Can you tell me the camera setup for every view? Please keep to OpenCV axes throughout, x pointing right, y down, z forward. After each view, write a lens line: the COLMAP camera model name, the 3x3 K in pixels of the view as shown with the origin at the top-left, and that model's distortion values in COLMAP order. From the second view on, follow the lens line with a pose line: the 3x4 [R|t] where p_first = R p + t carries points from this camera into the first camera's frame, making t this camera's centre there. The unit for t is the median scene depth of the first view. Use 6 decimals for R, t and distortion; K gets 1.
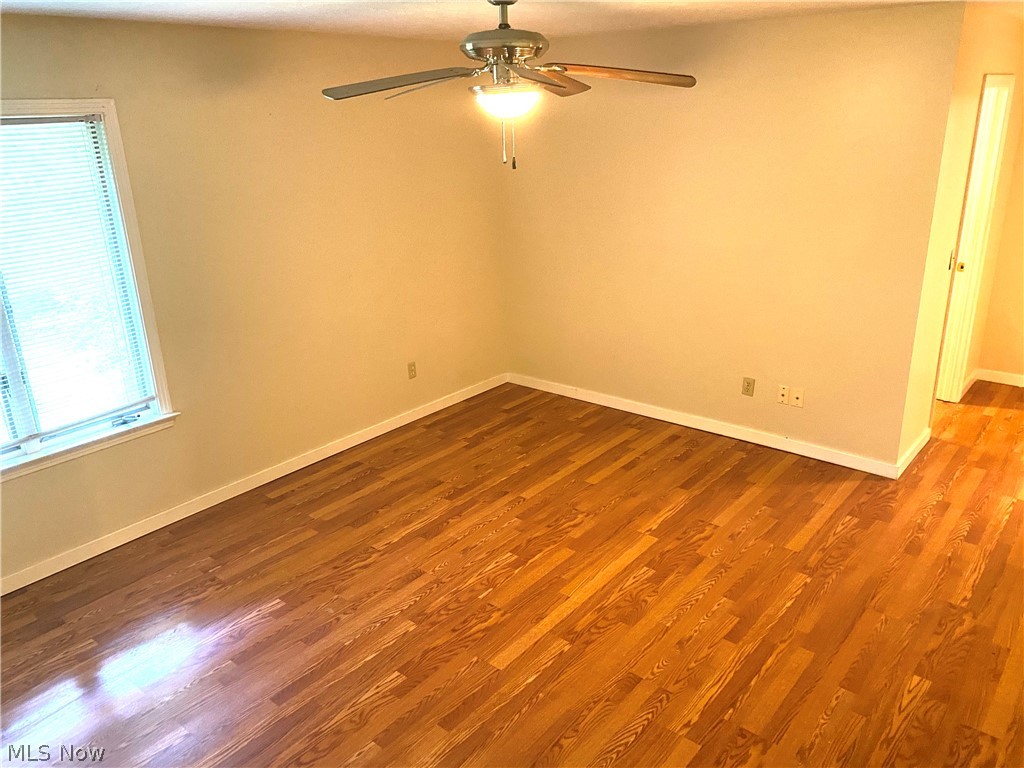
lens RADIAL K [[787.3, 0, 519.8], [0, 787.3, 390.7], [0, 0, 1]] dist [0.066403, -0.025445]
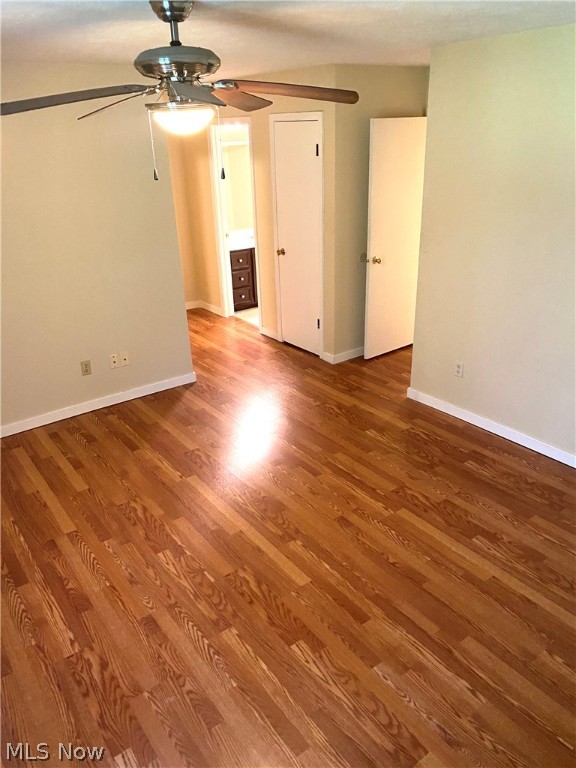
lens RADIAL K [[590.5, 0, 284.7], [0, 590.5, 383.9], [0, 0, 1]] dist [0.066403, -0.025445]
pose [[0.254619, -0.376445, 0.890763, -0.707146], [0.365807, 0.890169, 0.271631, -0.183101], [-0.895184, 0.256685, 0.364361, 0.576299]]
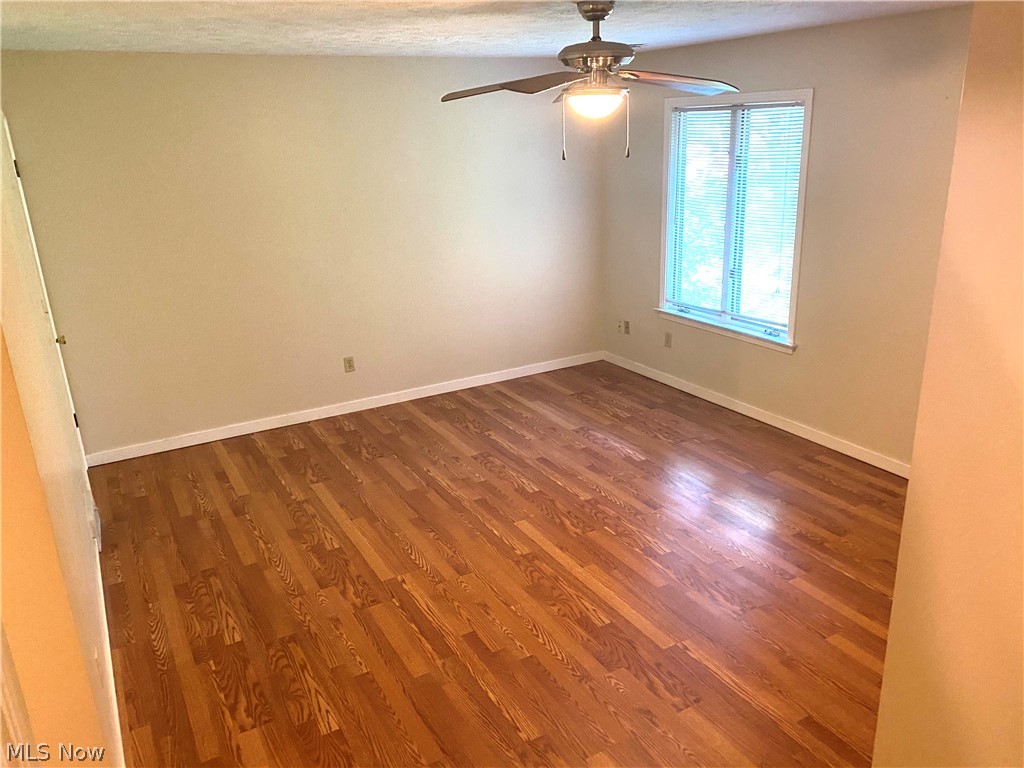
lens RADIAL K [[787.3, 0, 519.5], [0, 787.3, 381.2], [0, 0, 1]] dist [0.066403, -0.025445]
pose [[-0.352949, 0.326808, -0.876711, 1.007265], [-0.288772, 0.853222, 0.434307, -0.416099], [0.889965, 0.406458, -0.206771, 1.113612]]
